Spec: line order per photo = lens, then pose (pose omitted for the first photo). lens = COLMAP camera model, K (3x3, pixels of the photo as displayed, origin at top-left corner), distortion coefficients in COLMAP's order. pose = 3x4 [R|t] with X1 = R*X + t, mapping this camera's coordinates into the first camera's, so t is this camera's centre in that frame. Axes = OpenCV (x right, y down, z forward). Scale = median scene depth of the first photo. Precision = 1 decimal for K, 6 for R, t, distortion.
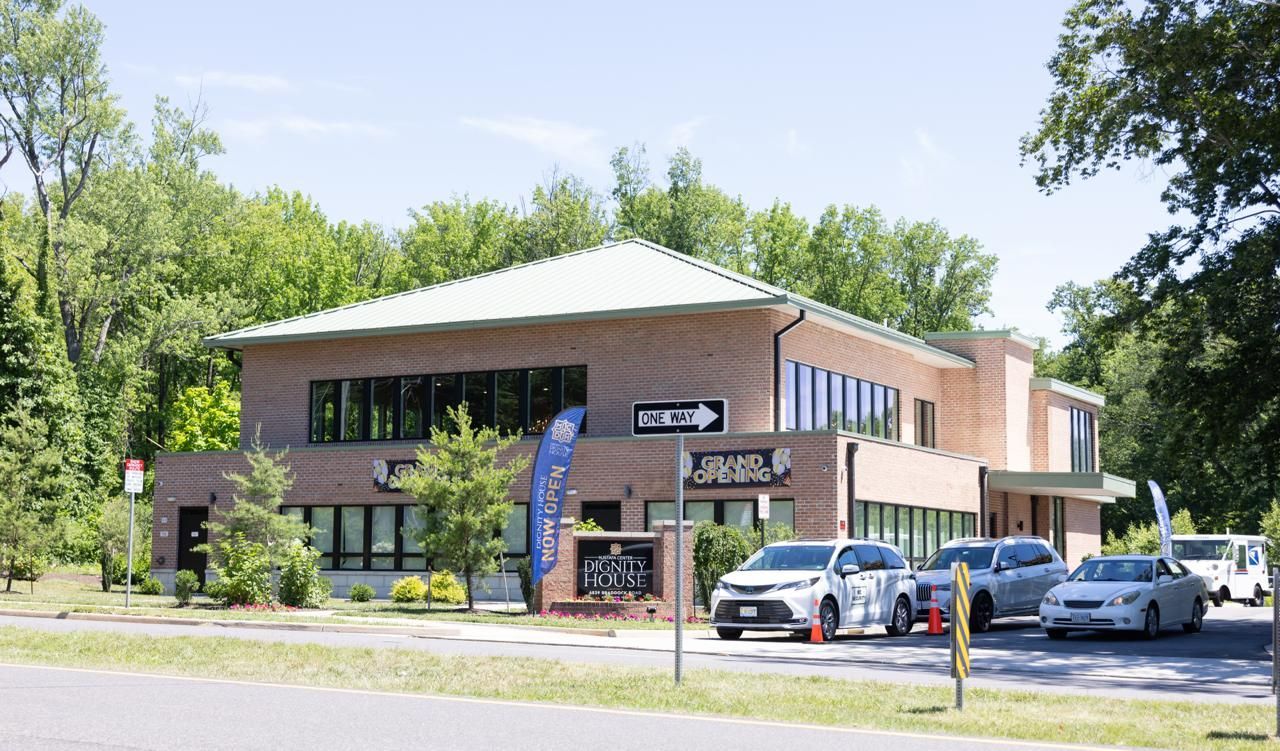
lens RADIAL K [[1554.7, 0, 640.0], [0, 1554.7, 375.5], [0, 0, 1]] dist [0.009395, 0.003622]
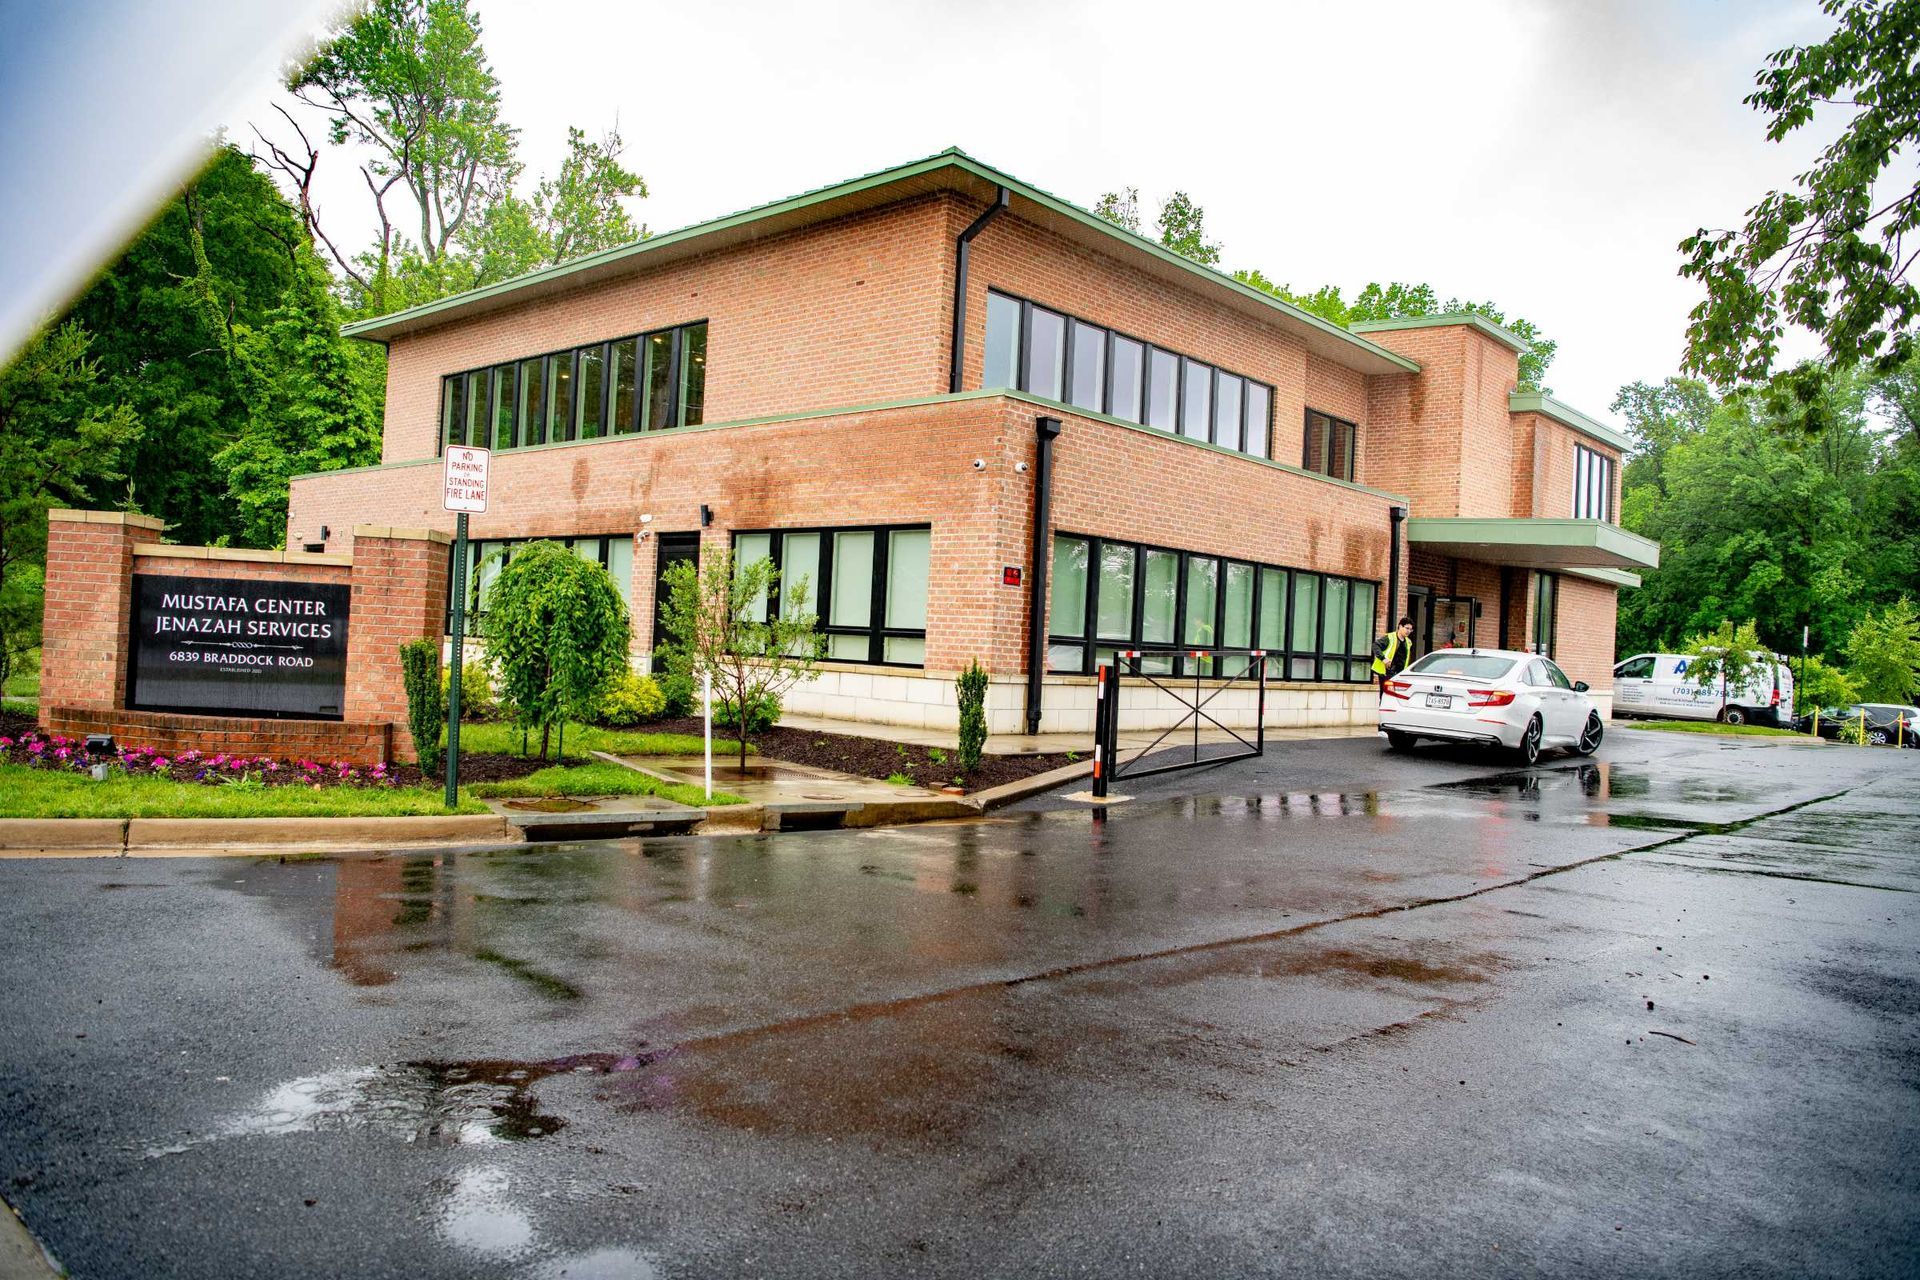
lens RADIAL K [[1355.4, 0, 960.0], [0, 1355.4, 640.0], [0, 0, 1]] dist [-0.077026, 0.023903]
pose [[0.978275, 0.037385, -0.203911, 0.158070], [-0.014284, 0.993423, 0.113604, 0.051214], [0.206817, -0.108224, 0.972376, 0.428765]]
